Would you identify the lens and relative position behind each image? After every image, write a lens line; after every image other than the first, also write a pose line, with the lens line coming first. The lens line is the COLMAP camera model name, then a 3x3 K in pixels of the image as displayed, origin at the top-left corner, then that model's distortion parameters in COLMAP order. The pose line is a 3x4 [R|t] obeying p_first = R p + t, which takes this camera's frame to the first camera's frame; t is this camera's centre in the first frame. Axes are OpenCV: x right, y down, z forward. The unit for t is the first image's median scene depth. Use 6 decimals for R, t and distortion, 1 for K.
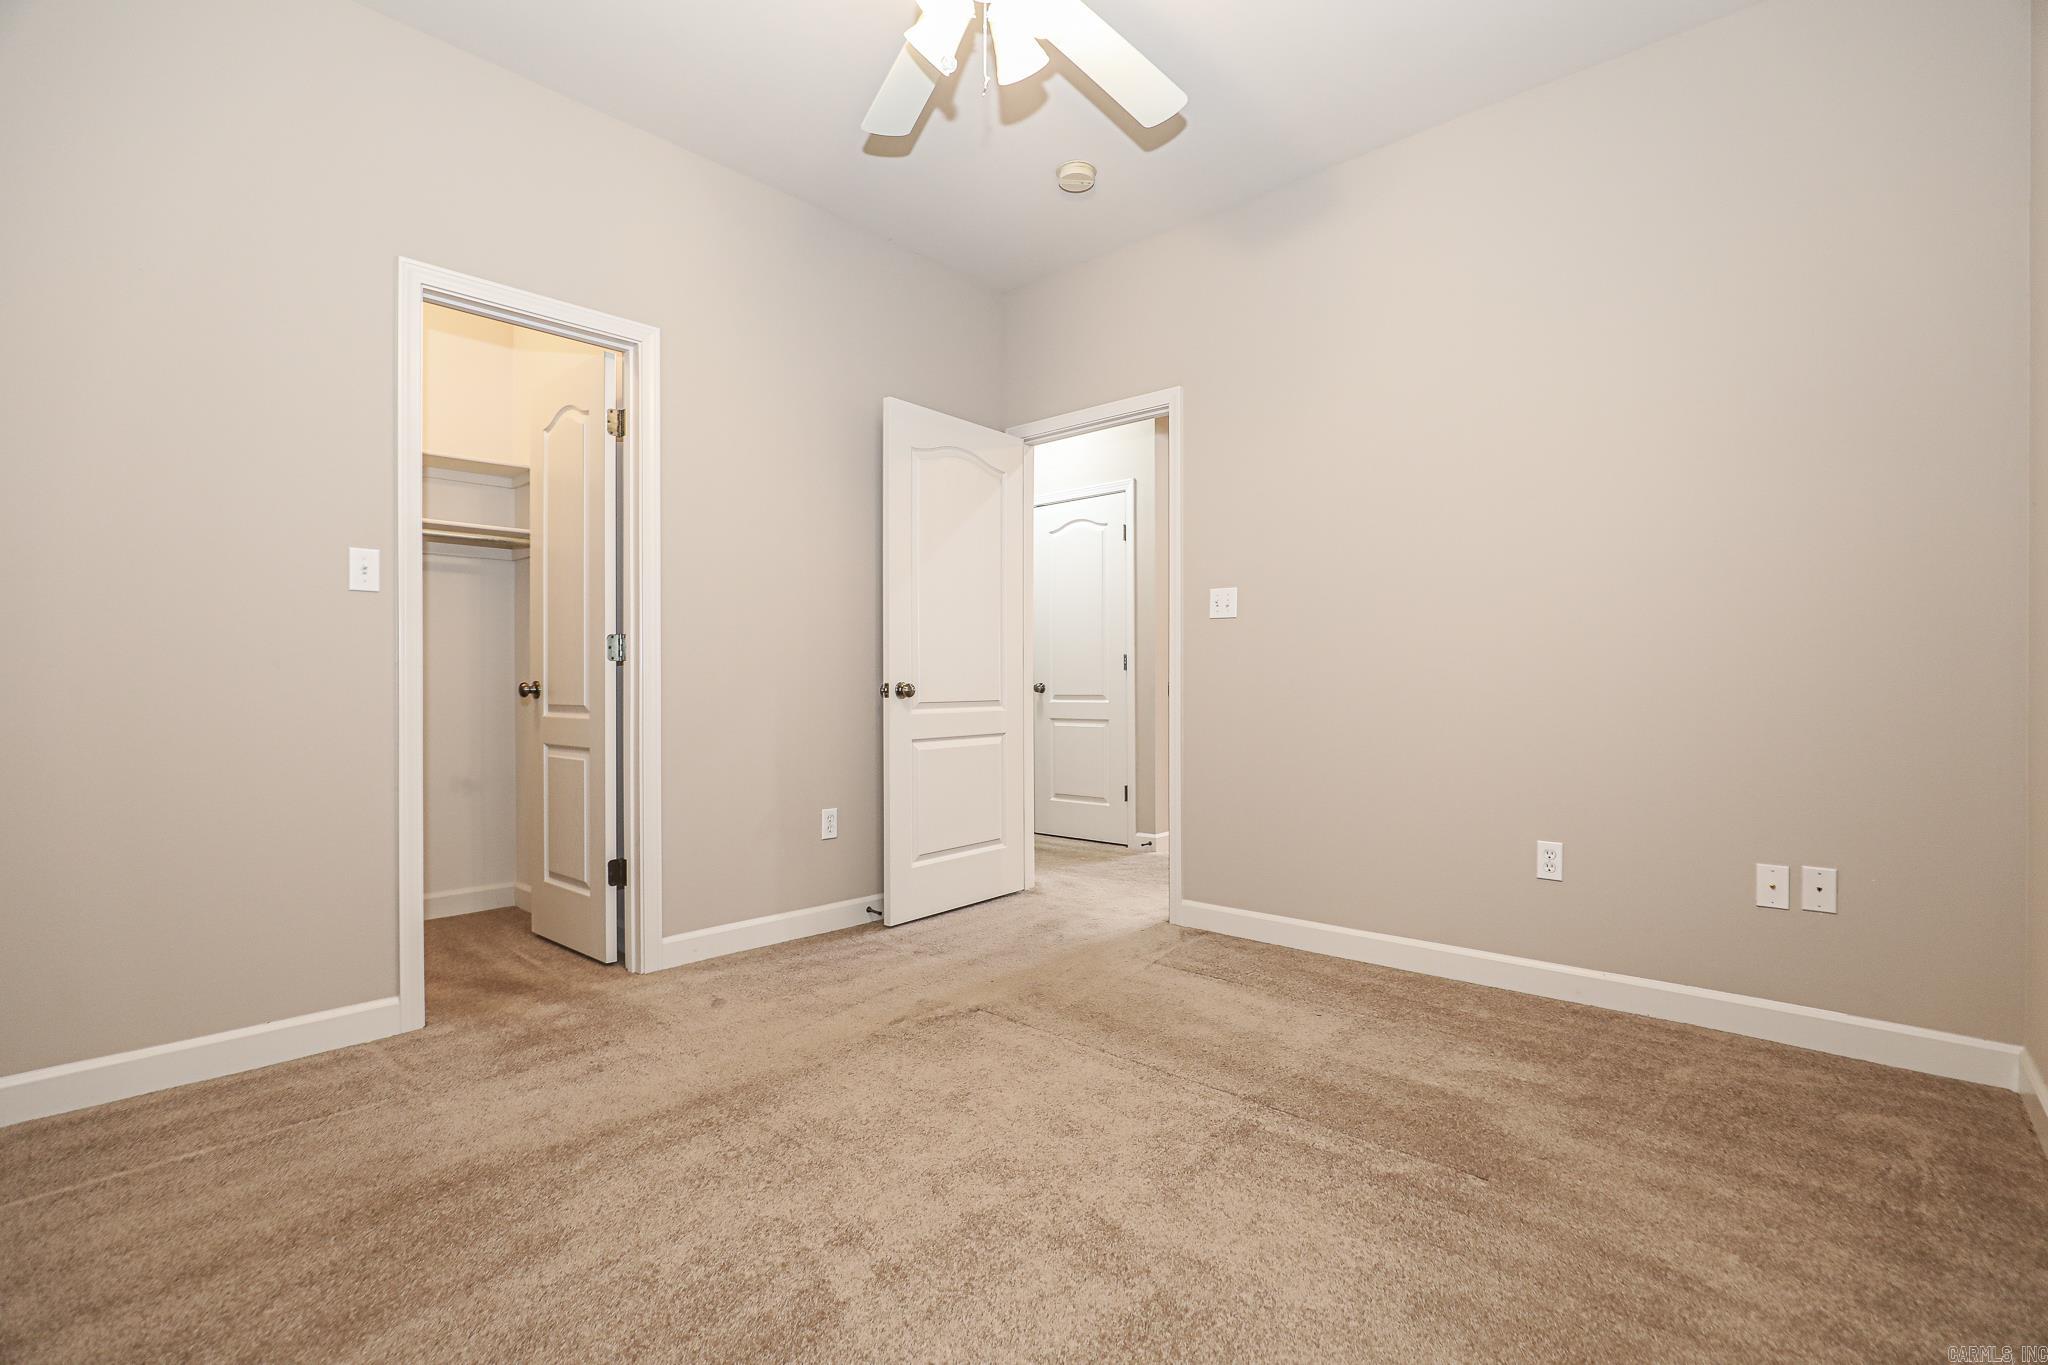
lens RADIAL K [[953.0, 0, 1028.2], [0, 953.0, 688.1], [0, 0, 1]] dist [0.010323, 0.000020]
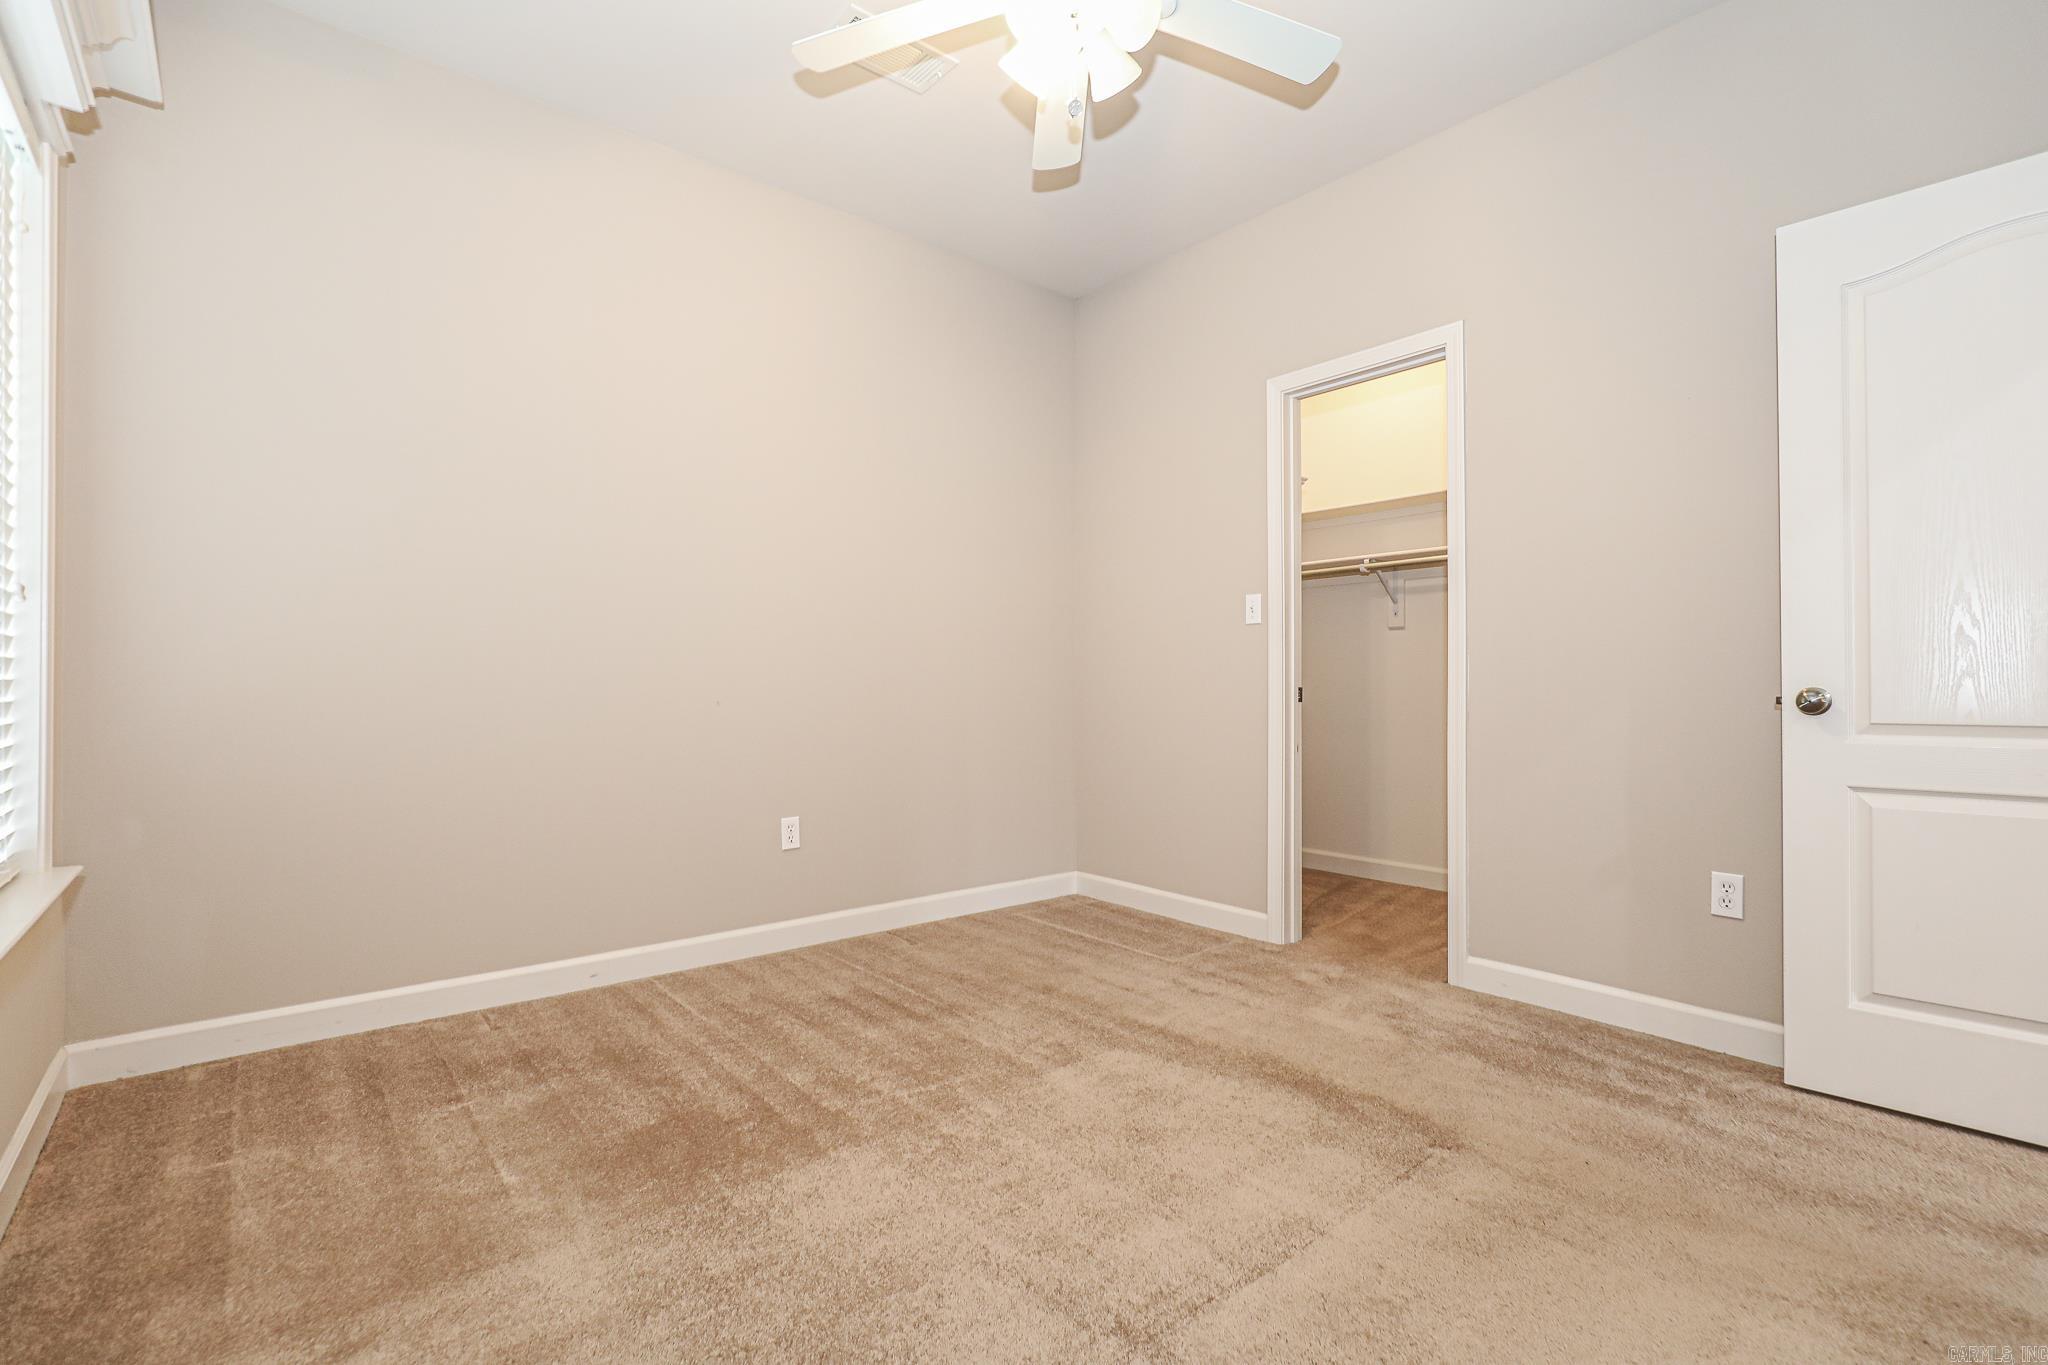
lens RADIAL K [[918.2, 0, 1029.9], [0, 918.2, 682.3], [0, 0, 1]] dist [-0.021769, 0.007930]
pose [[-0.122634, -0.002576, -0.992449, 0.579607], [-0.007214, 0.999973, -0.001704, -0.006525], [0.992426, 0.006951, -0.122650, 0.679827]]
